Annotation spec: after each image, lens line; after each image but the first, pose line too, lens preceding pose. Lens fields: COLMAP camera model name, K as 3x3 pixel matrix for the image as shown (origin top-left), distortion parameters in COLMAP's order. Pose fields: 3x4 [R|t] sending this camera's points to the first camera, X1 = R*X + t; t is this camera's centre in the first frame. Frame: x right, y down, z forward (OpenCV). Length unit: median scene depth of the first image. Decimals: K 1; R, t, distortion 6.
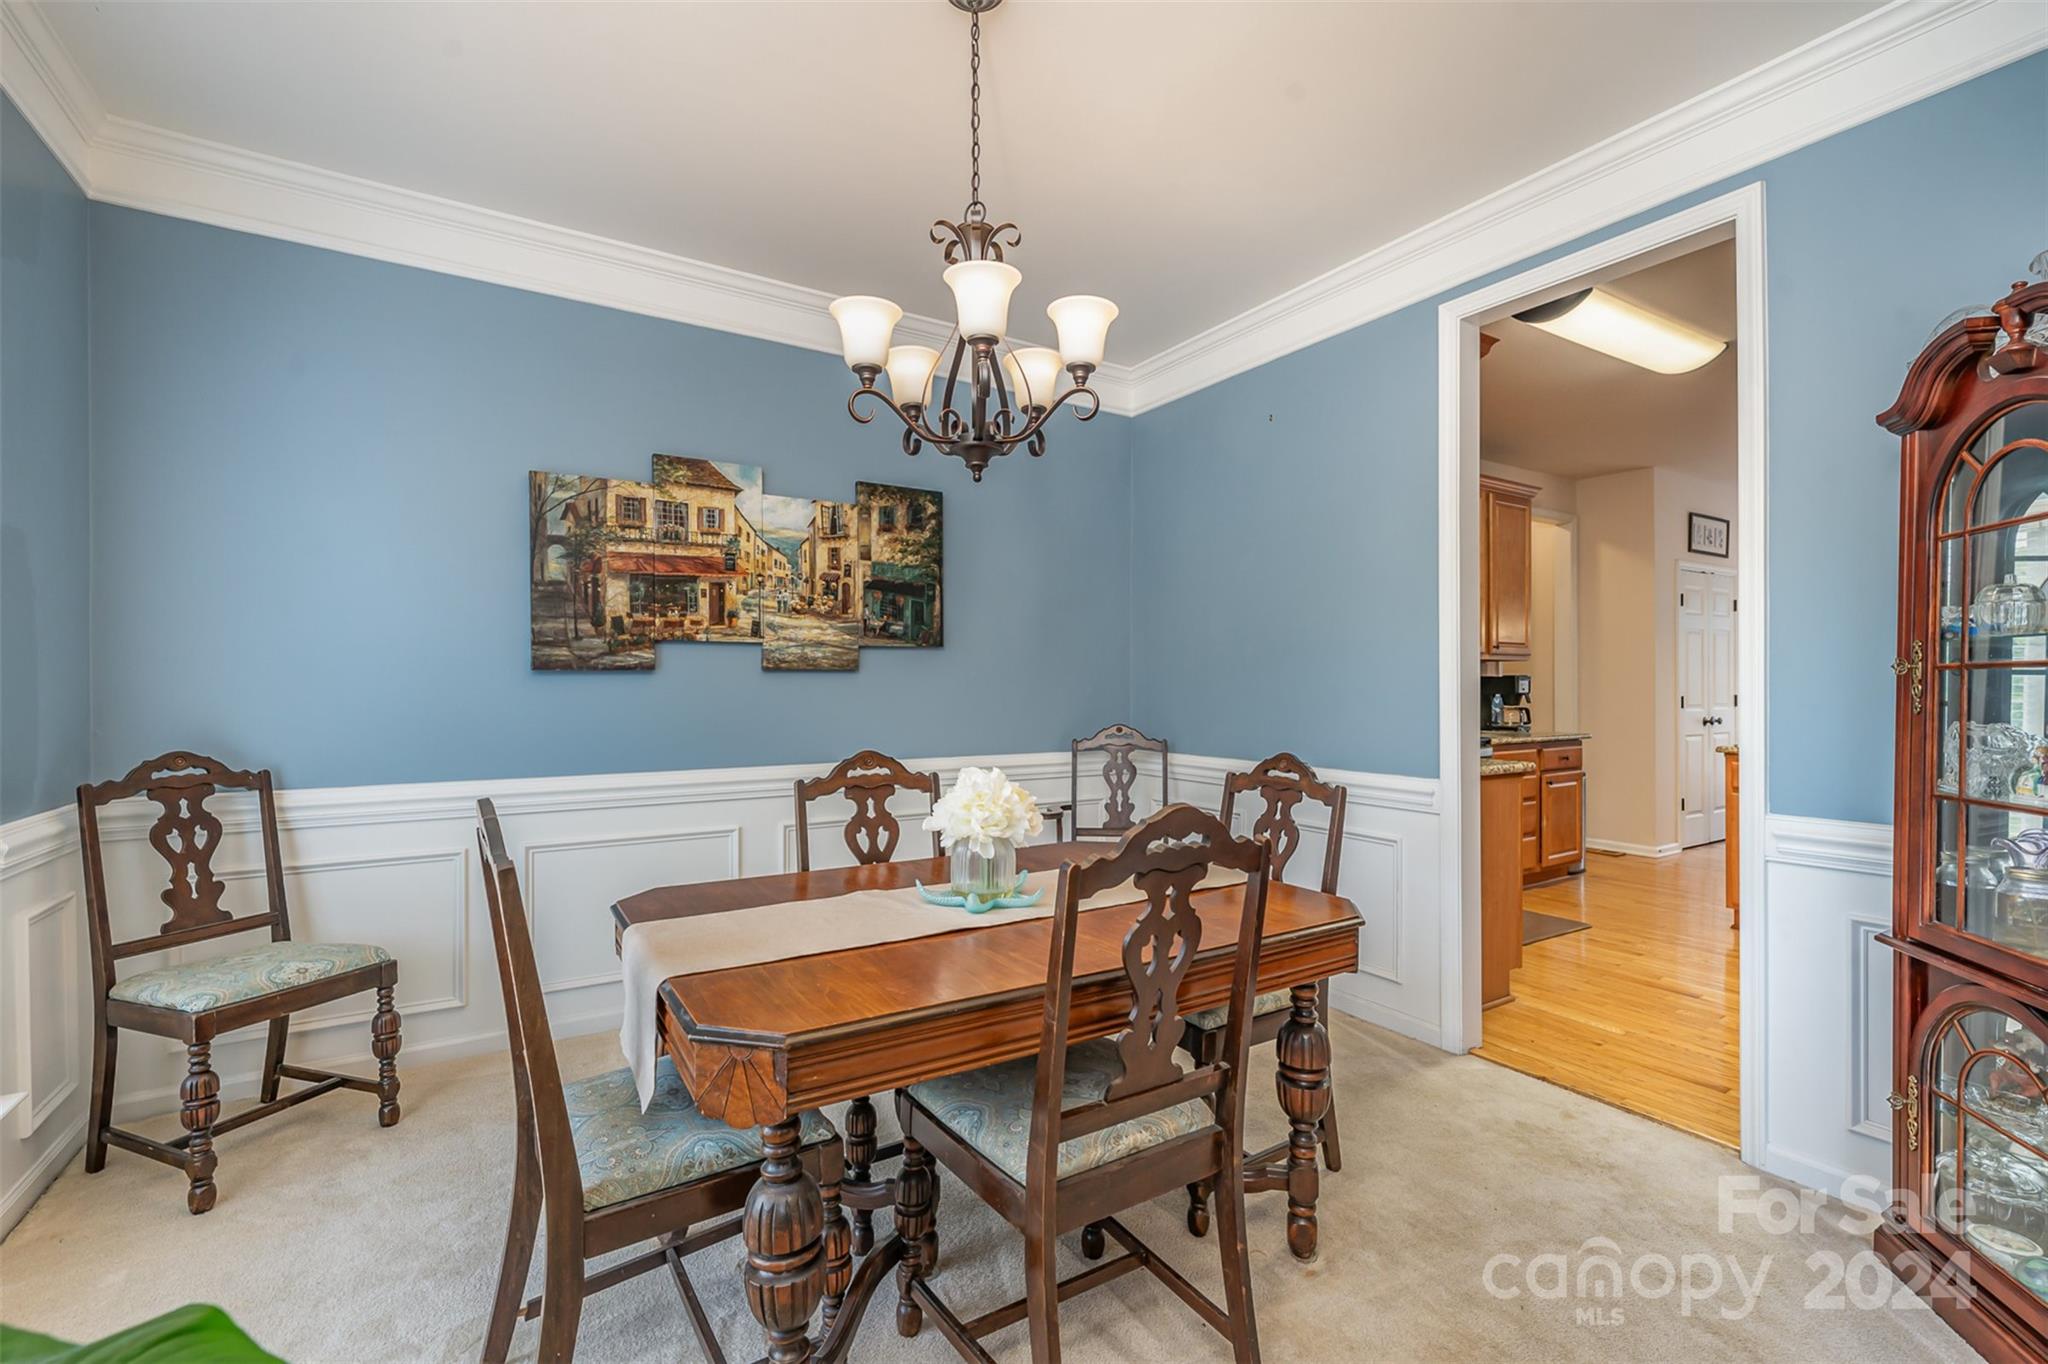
lens RADIAL K [[914.1, 0, 1026.4], [0, 914.1, 682.1], [0, 0, 1]] dist [0.004425, 0.000673]
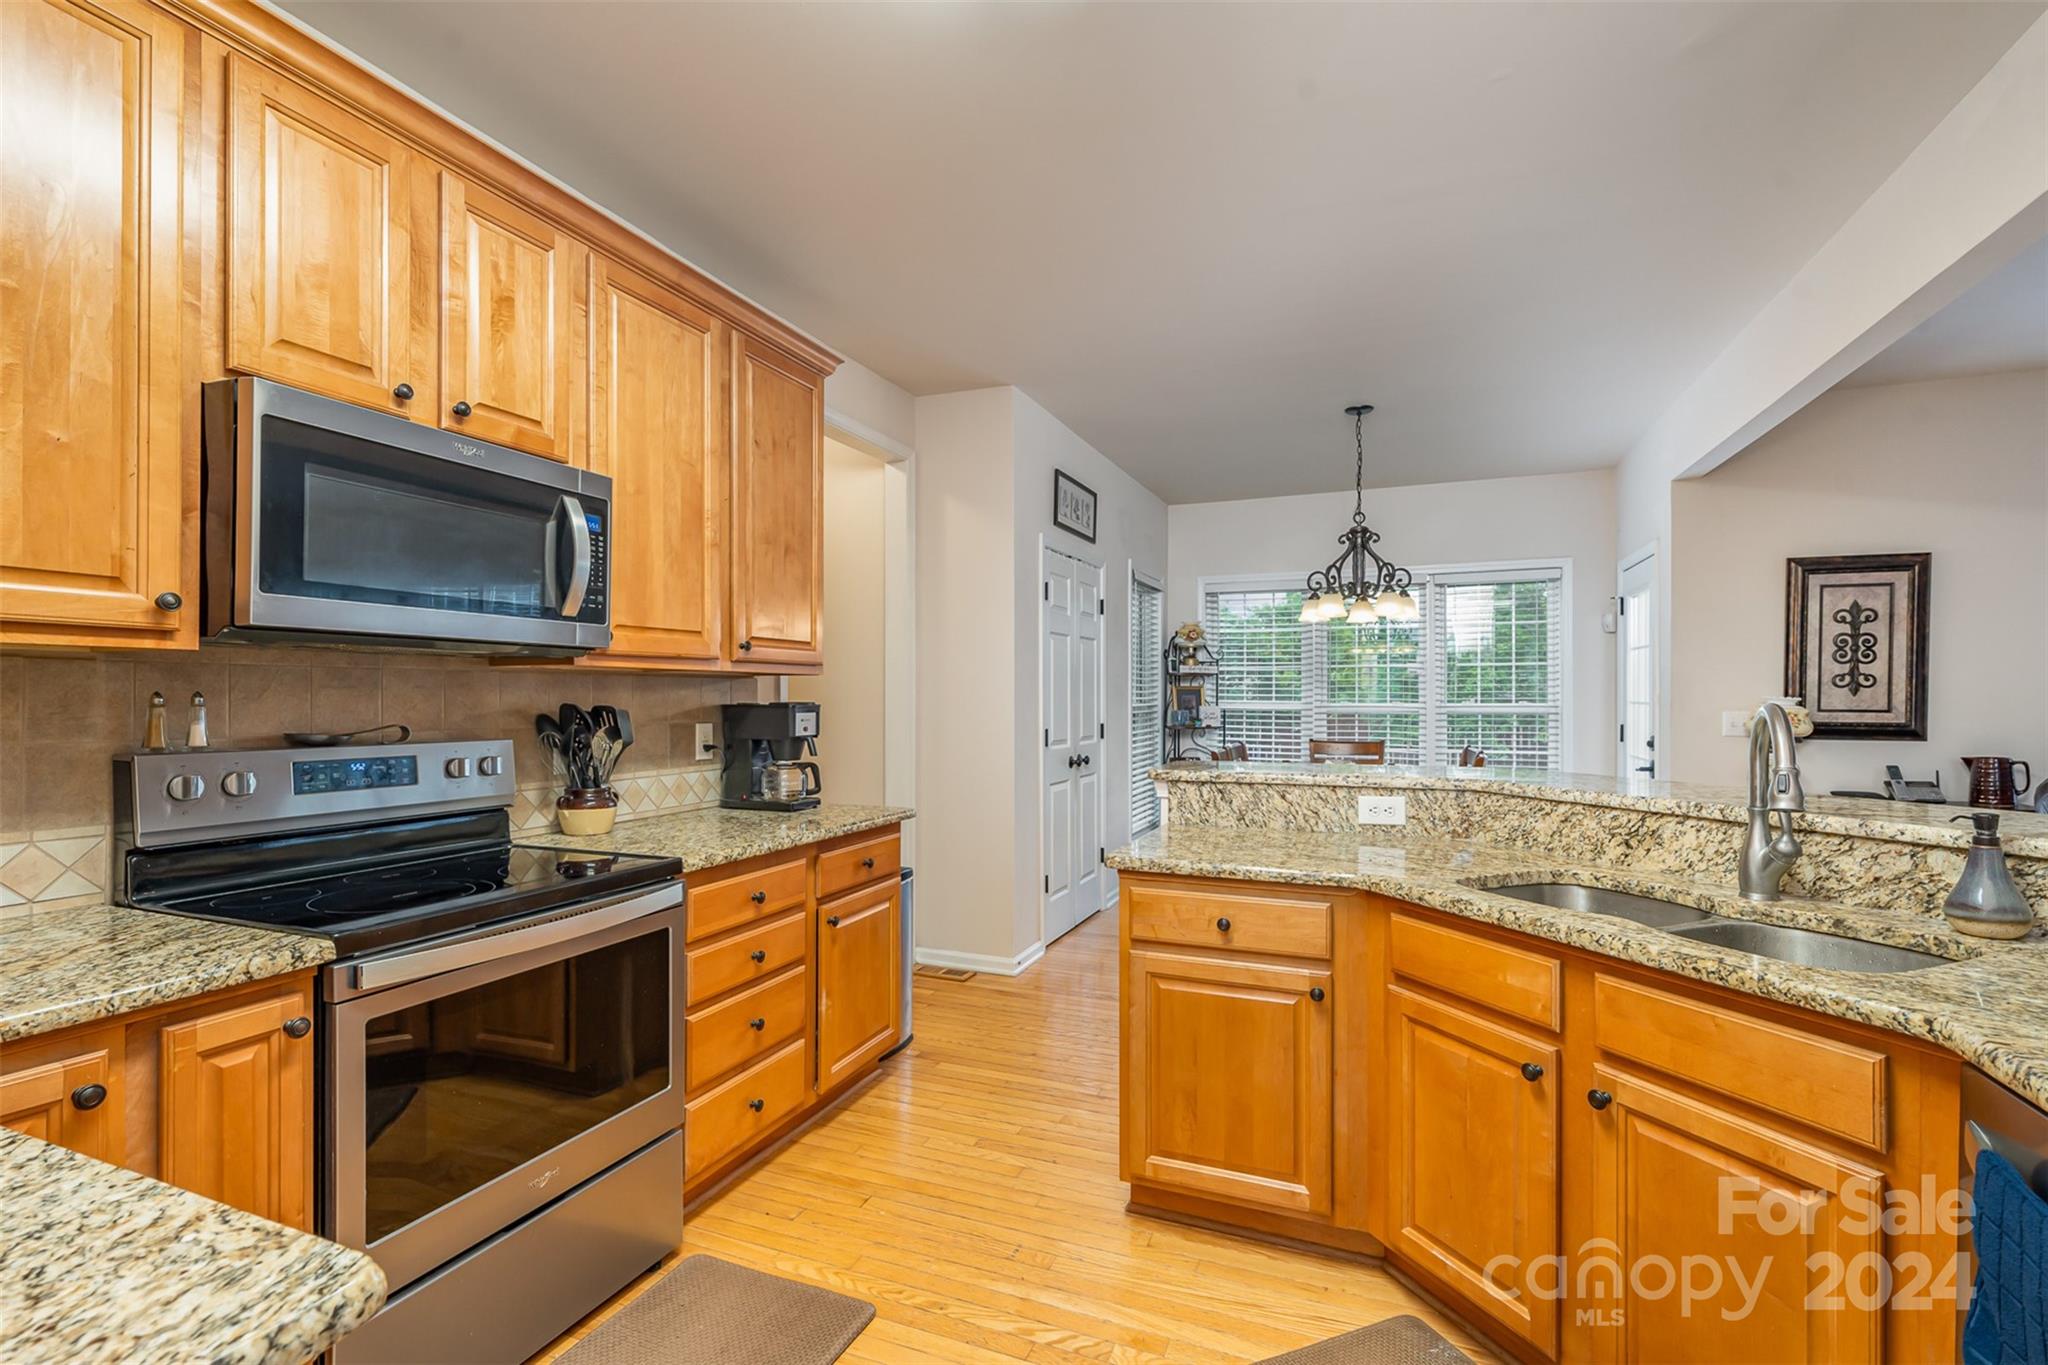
lens RADIAL K [[914.1, 0, 1026.7], [0, 914.1, 691.6], [0, 0, 1]] dist [0.004425, 0.000673]
pose [[0.823032, 0.005030, 0.567973, 0.347103], [-0.003533, 0.999987, -0.003735, -0.012324], [-0.567984, 0.001068, 0.823039, 0.491867]]
